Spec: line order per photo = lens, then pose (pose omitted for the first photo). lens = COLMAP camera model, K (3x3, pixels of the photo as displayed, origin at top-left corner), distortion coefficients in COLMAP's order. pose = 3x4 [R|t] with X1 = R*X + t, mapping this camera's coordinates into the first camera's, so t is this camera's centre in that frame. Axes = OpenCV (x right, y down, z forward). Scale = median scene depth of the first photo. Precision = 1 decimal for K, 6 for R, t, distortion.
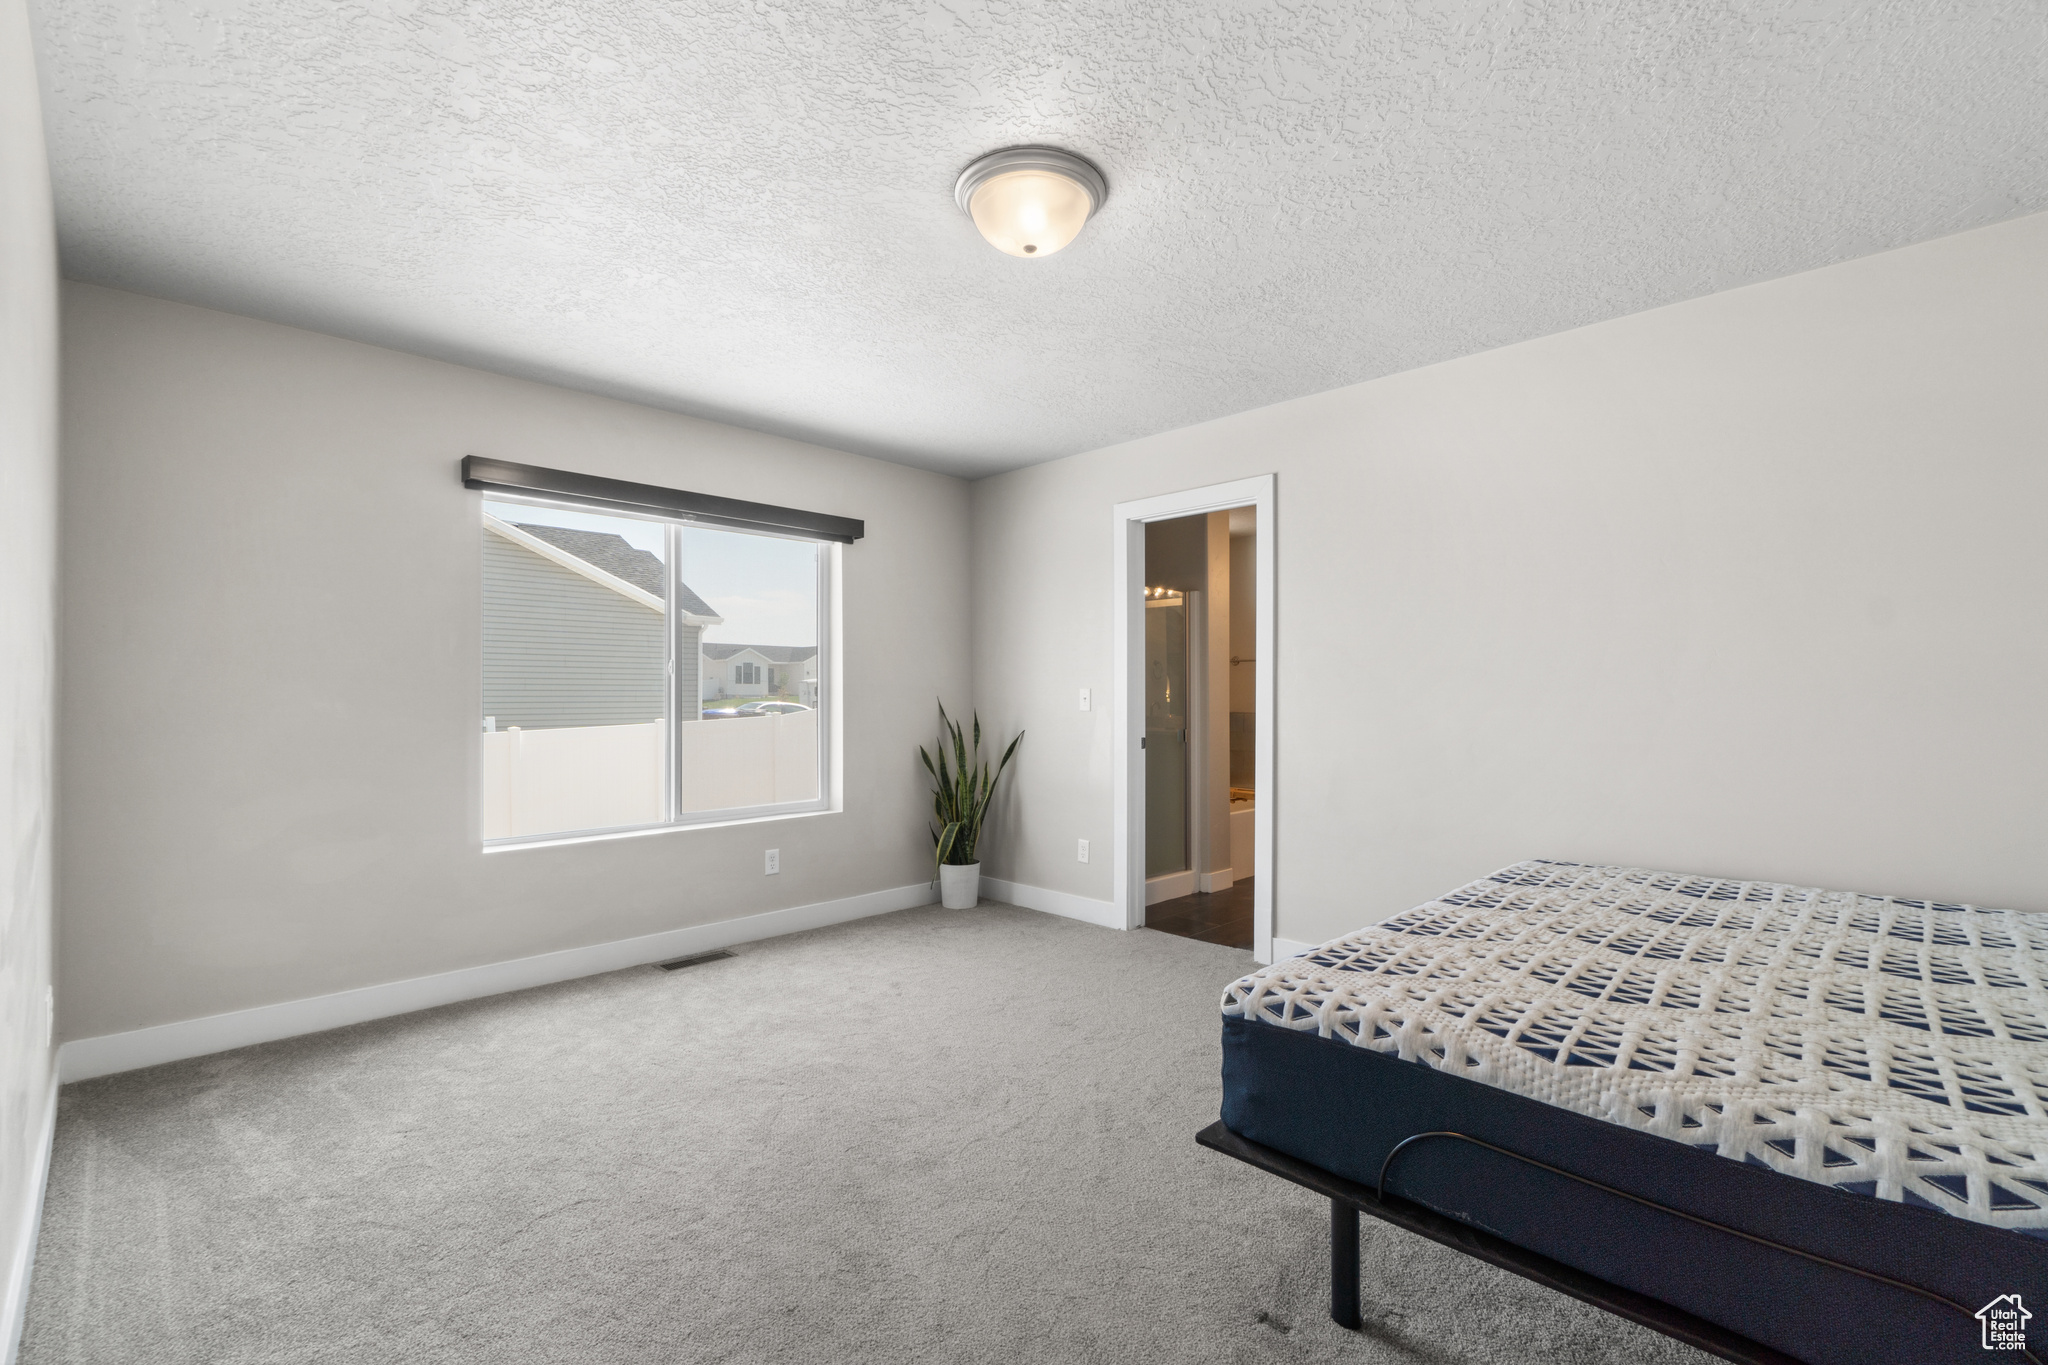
lens RADIAL K [[903.8, 0, 1024.0], [0, 903.8, 682.5], [0, 0, 1]] dist [-0.000151, 0.000060]
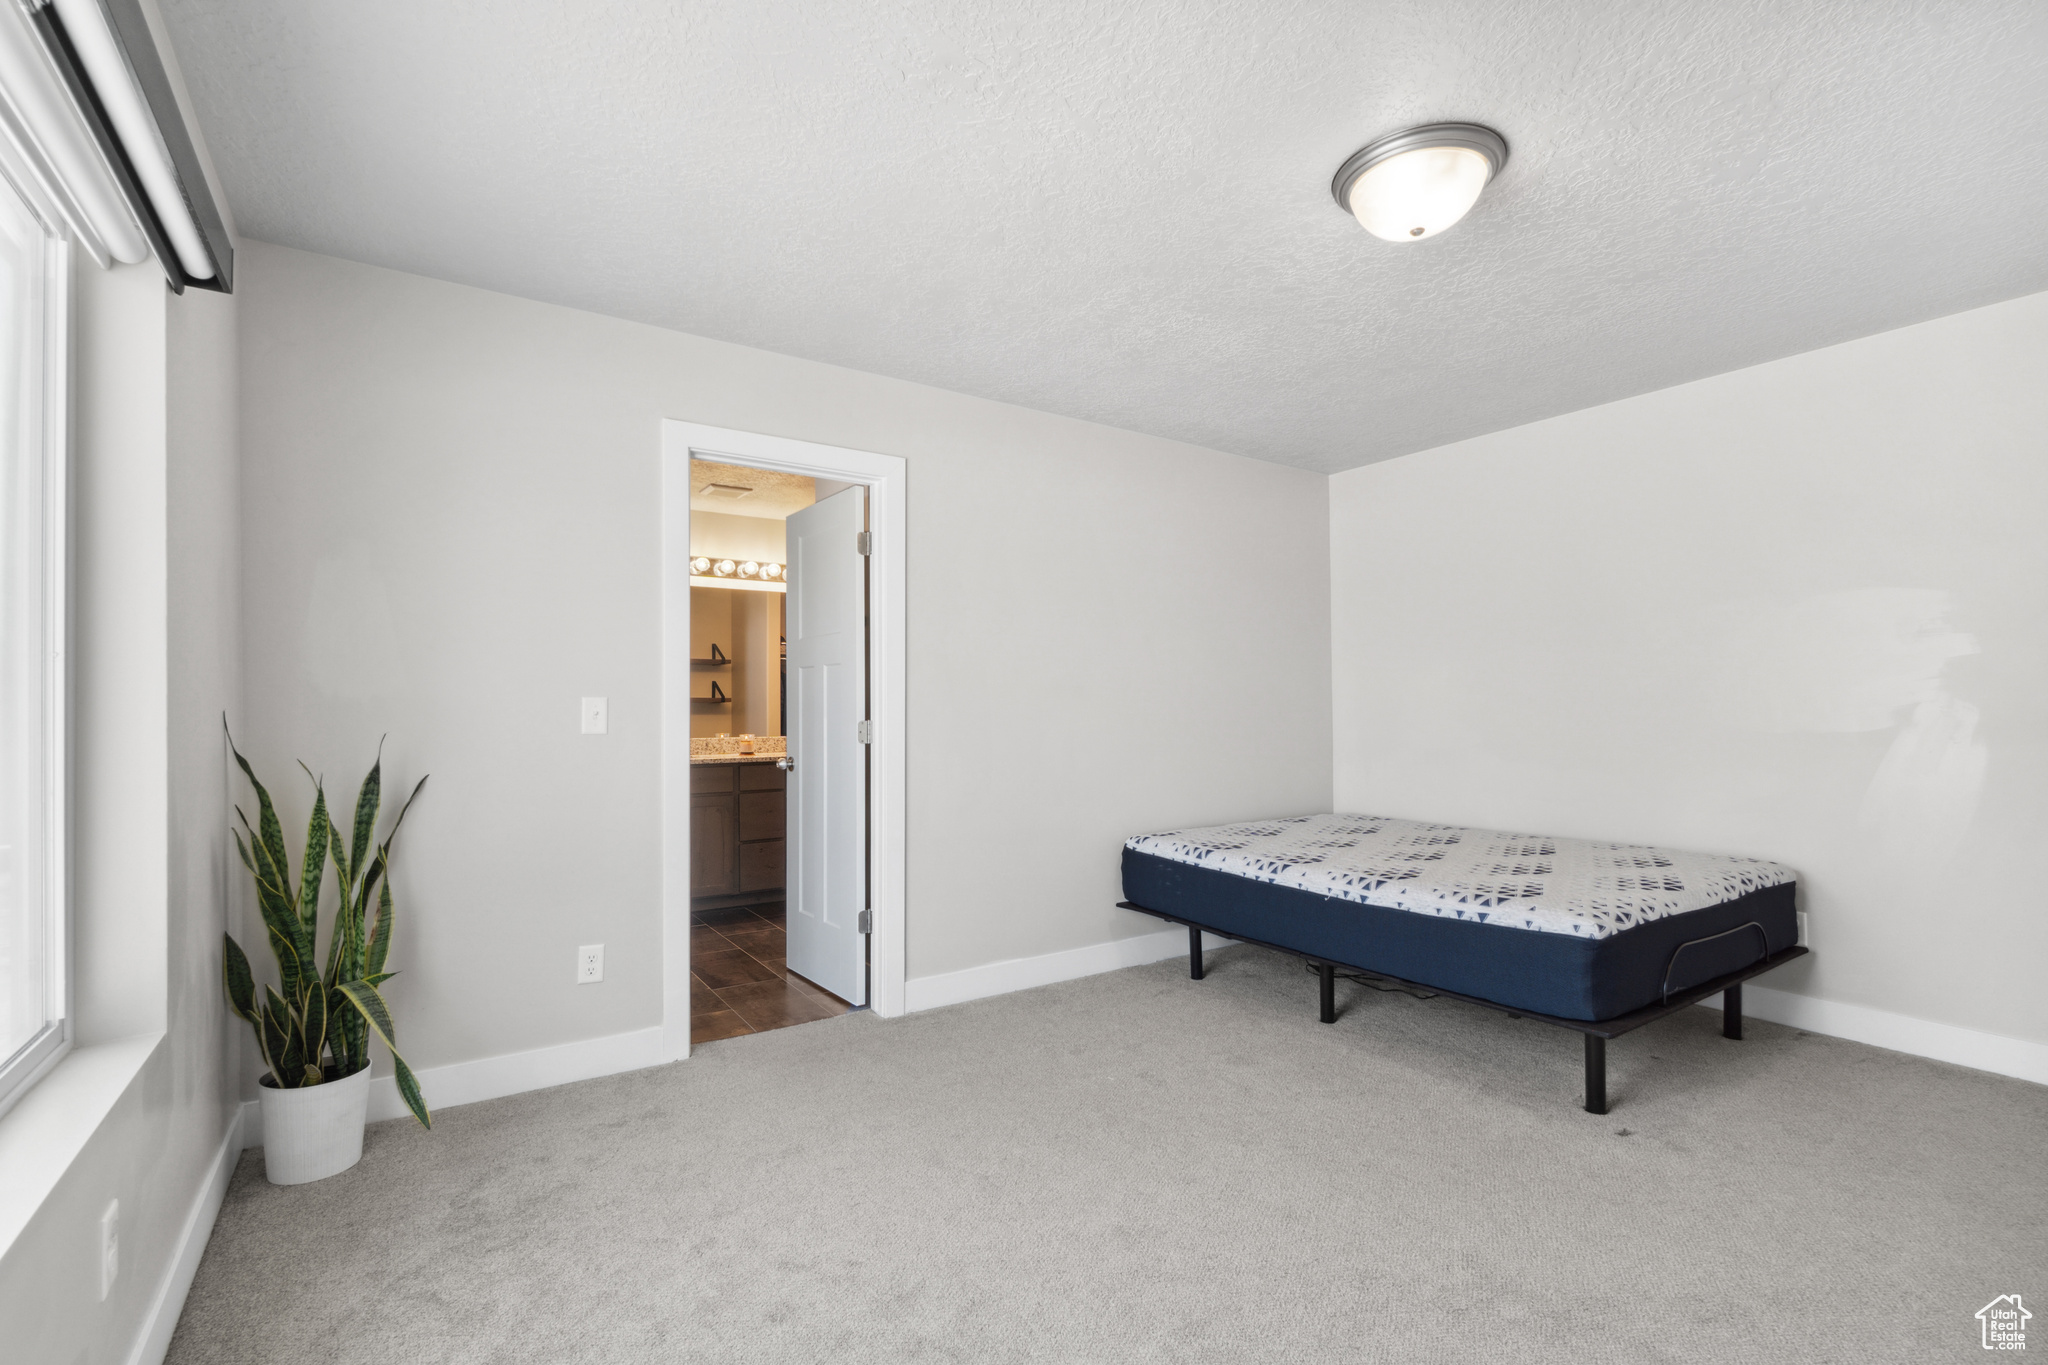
lens RADIAL K [[924.9, 0, 1024.0], [0, 924.9, 682.5], [0, 0, 1]] dist [0.009378, -0.001145]
pose [[0.213694, 0.012947, 0.976815, -0.515584], [-0.003583, 0.999916, -0.012469, 0.000621], [-0.976894, -0.000835, 0.213722, 0.600752]]
